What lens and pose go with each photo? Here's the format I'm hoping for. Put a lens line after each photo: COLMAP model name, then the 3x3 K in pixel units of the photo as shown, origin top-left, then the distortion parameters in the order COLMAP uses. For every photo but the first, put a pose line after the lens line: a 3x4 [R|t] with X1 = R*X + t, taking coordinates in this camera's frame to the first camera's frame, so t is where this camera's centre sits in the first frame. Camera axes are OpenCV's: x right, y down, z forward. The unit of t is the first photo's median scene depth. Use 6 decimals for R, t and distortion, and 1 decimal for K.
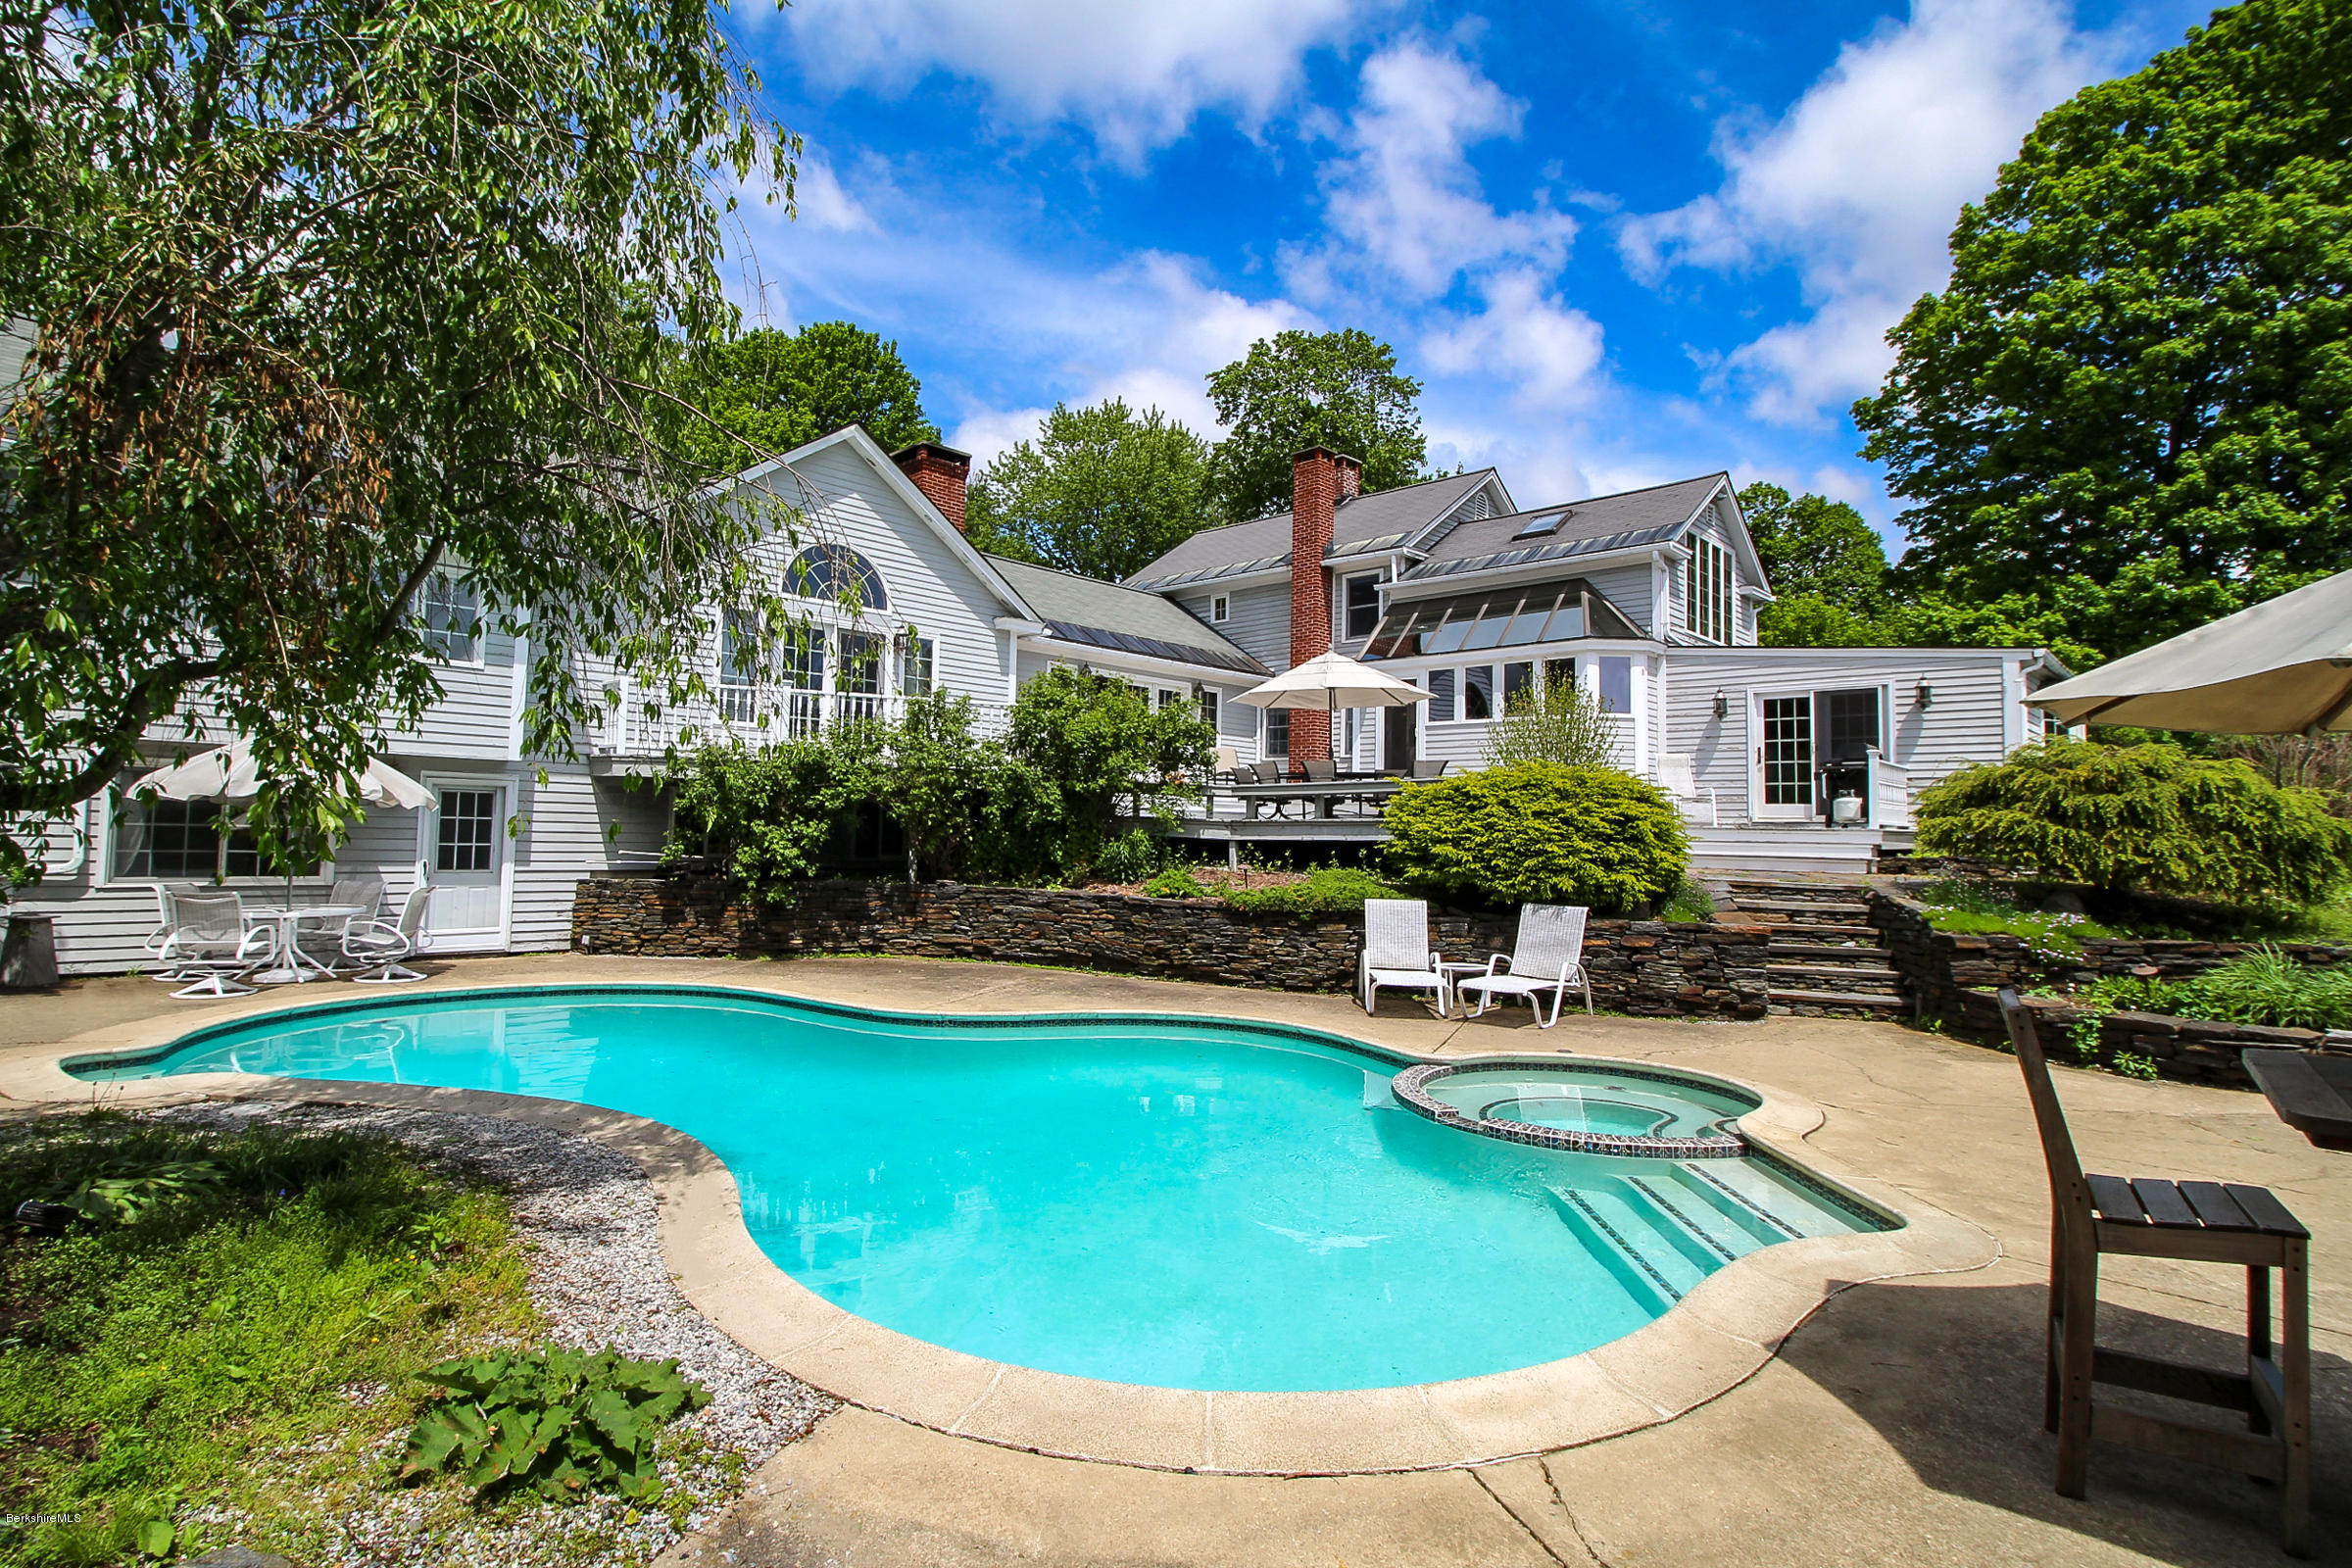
lens RADIAL K [[1149.3, 0, 1115.1], [0, 1149.3, 764.1], [0, 0, 1]] dist [0.000500, -0.012882]
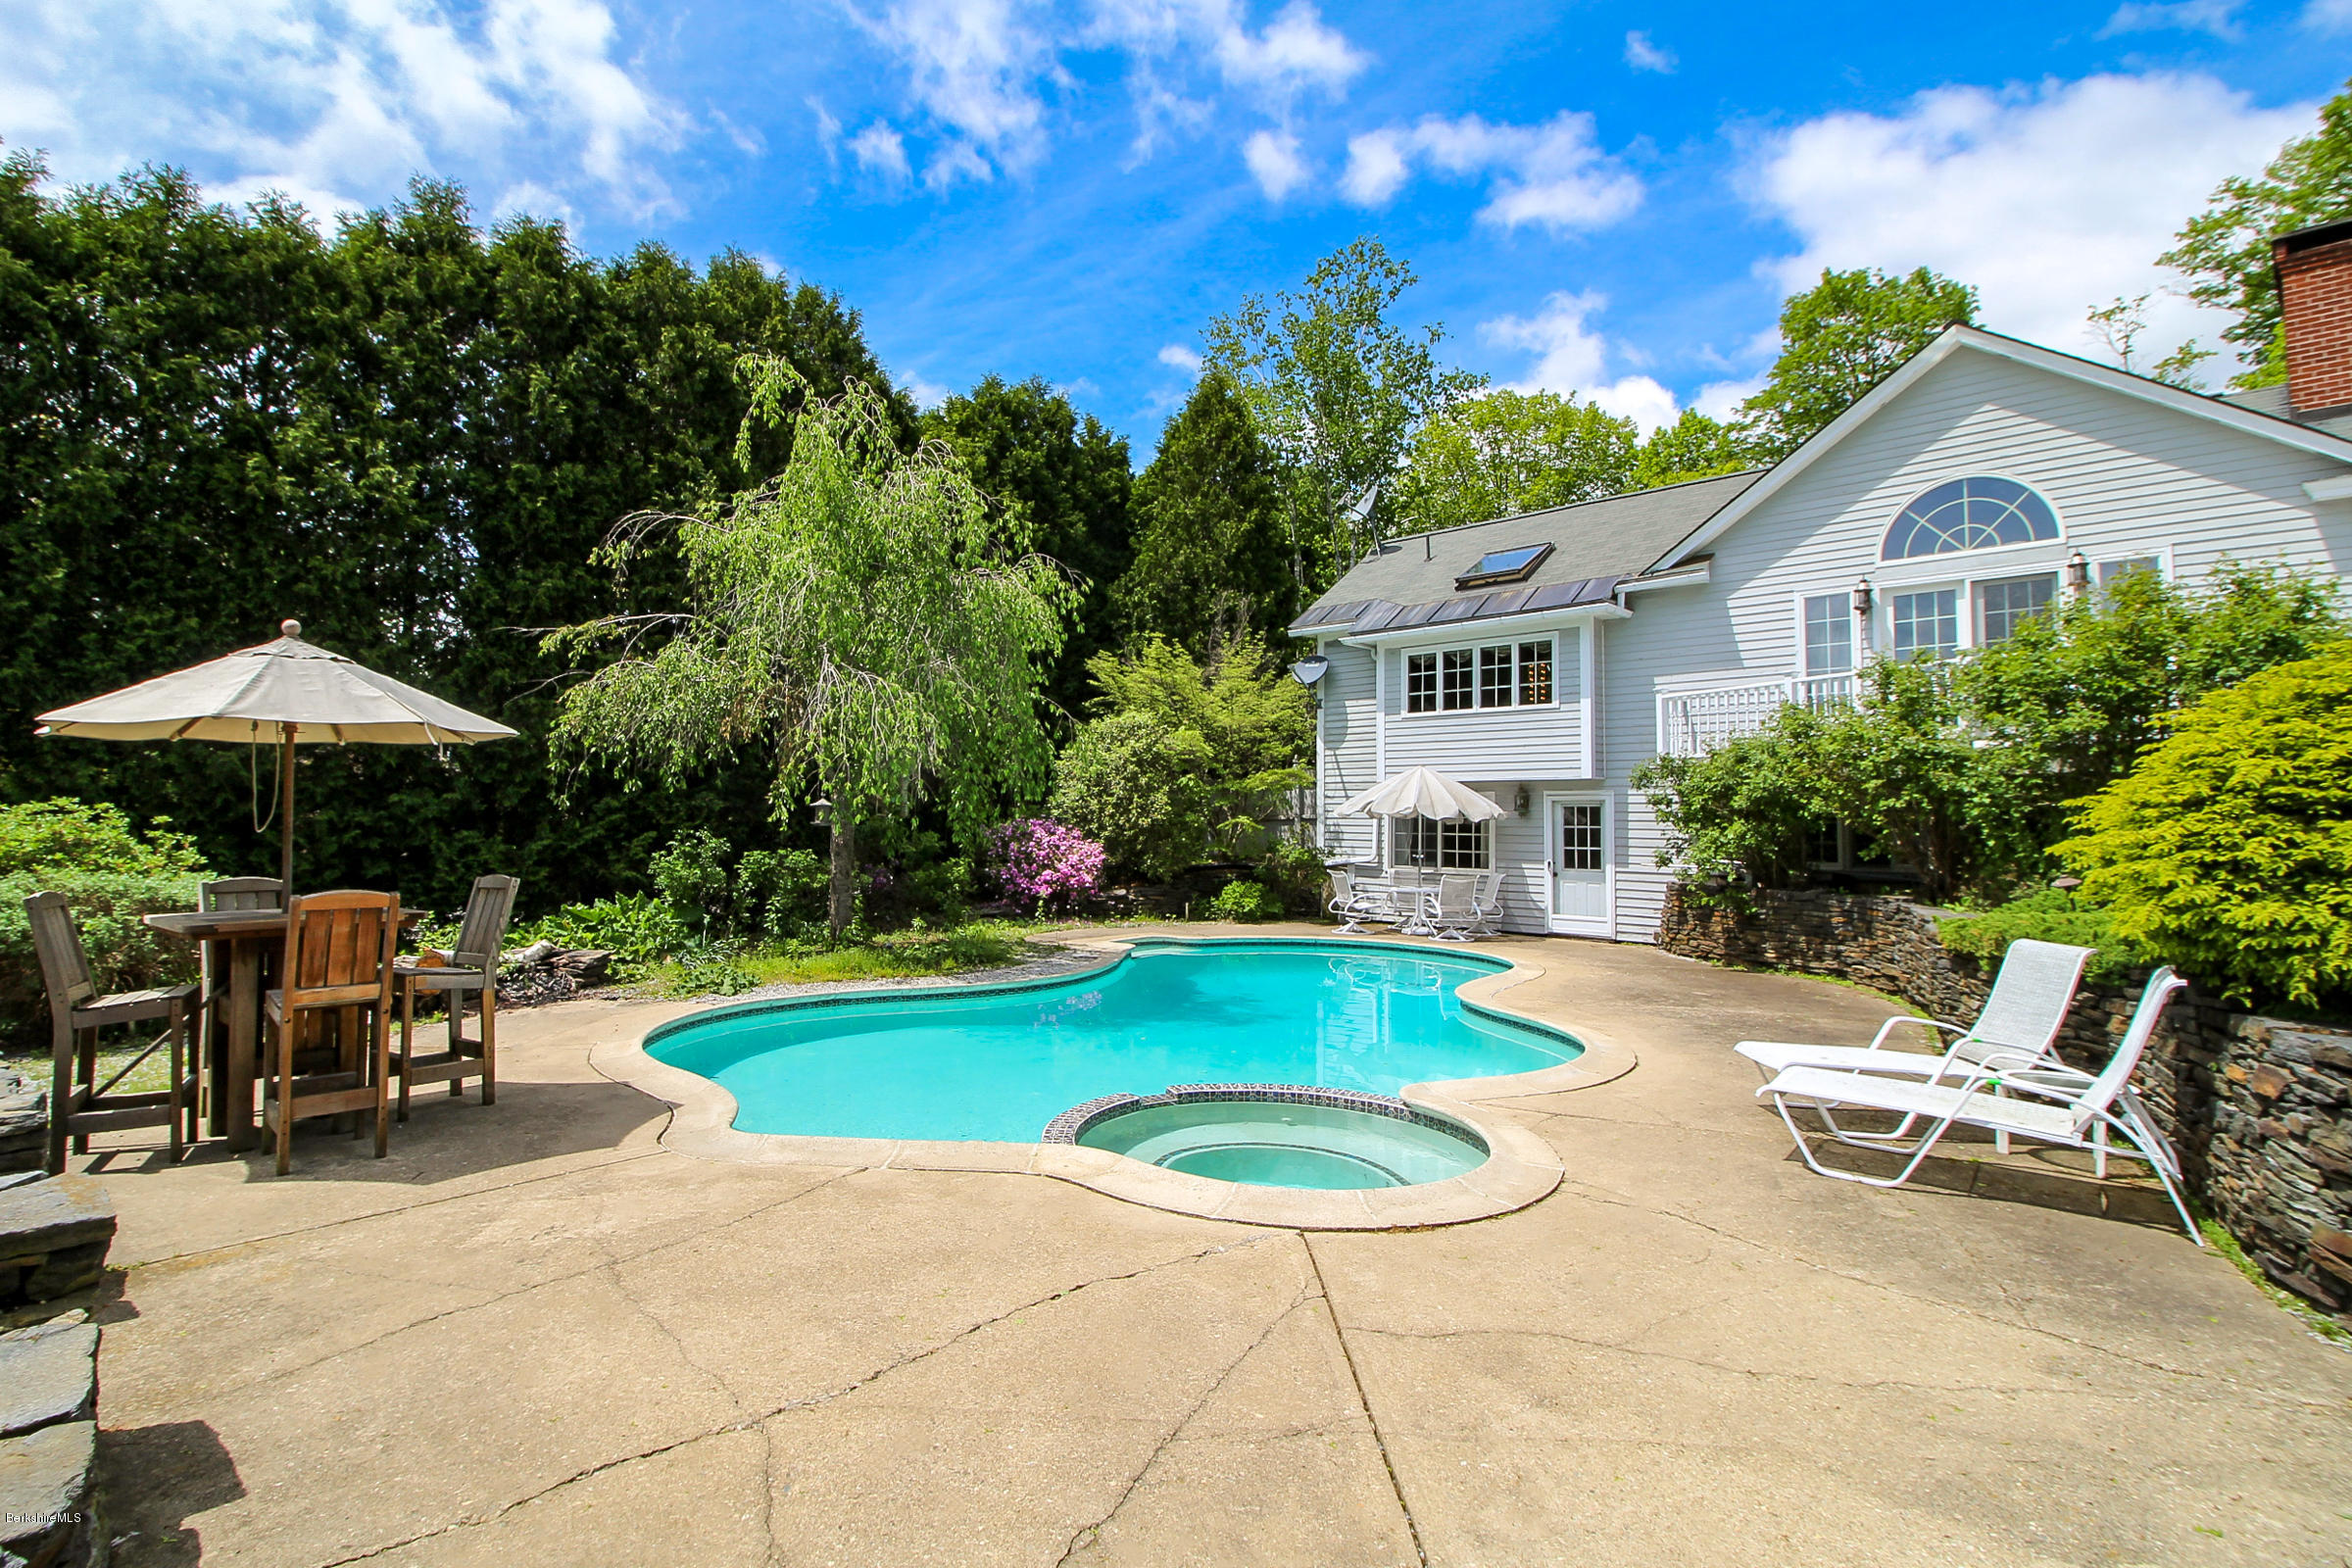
lens RADIAL K [[1149.3, 0, 1115.1], [0, 1149.3, 764.1], [0, 0, 1]] dist [0.000500, -0.012882]
pose [[-0.013333, -0.075084, -0.997088, 0.660368], [0.045859, 0.996082, -0.075622, 0.048339], [0.998859, -0.046734, -0.009837, 0.497051]]
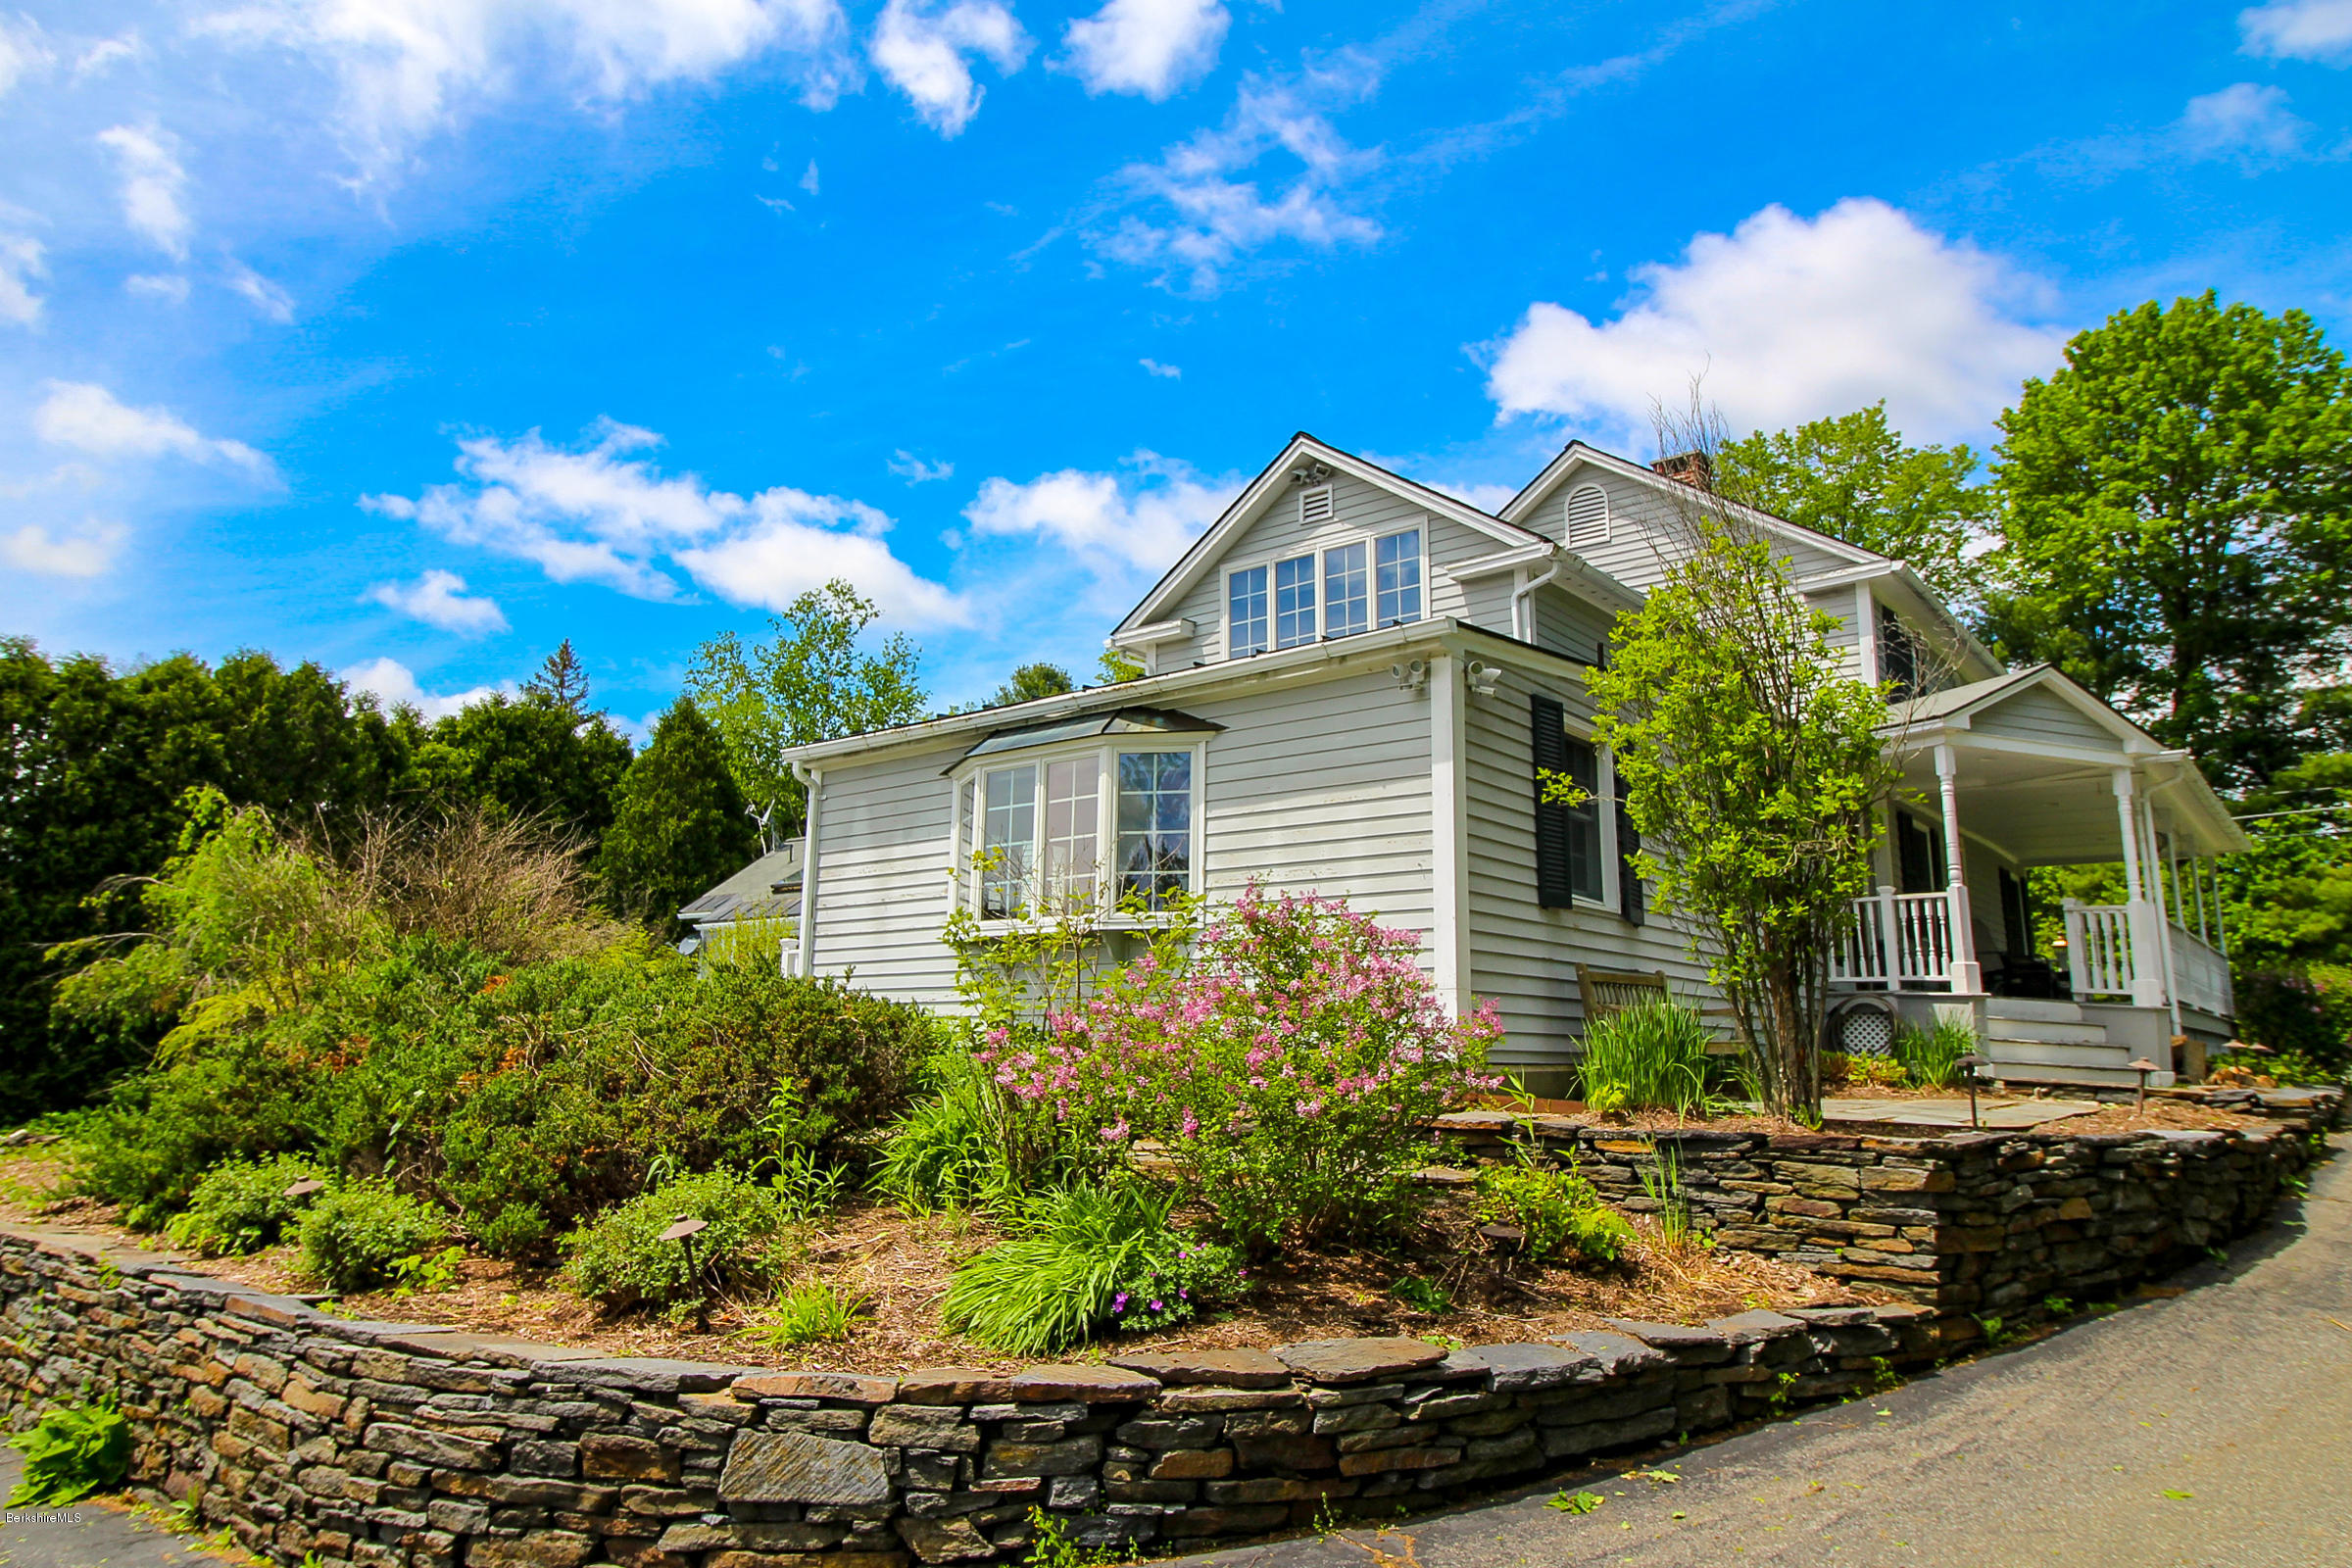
lens RADIAL K [[1523.7, 0, 1178.8], [0, 1523.7, 747.4], [0, 0, 1]] dist [-0.000385, -0.002996]
pose [[0.110803, -0.220950, -0.968970, 1.899638], [0.051209, 0.974948, -0.216458, 0.108989], [0.992522, -0.025636, 0.119342, 1.264859]]
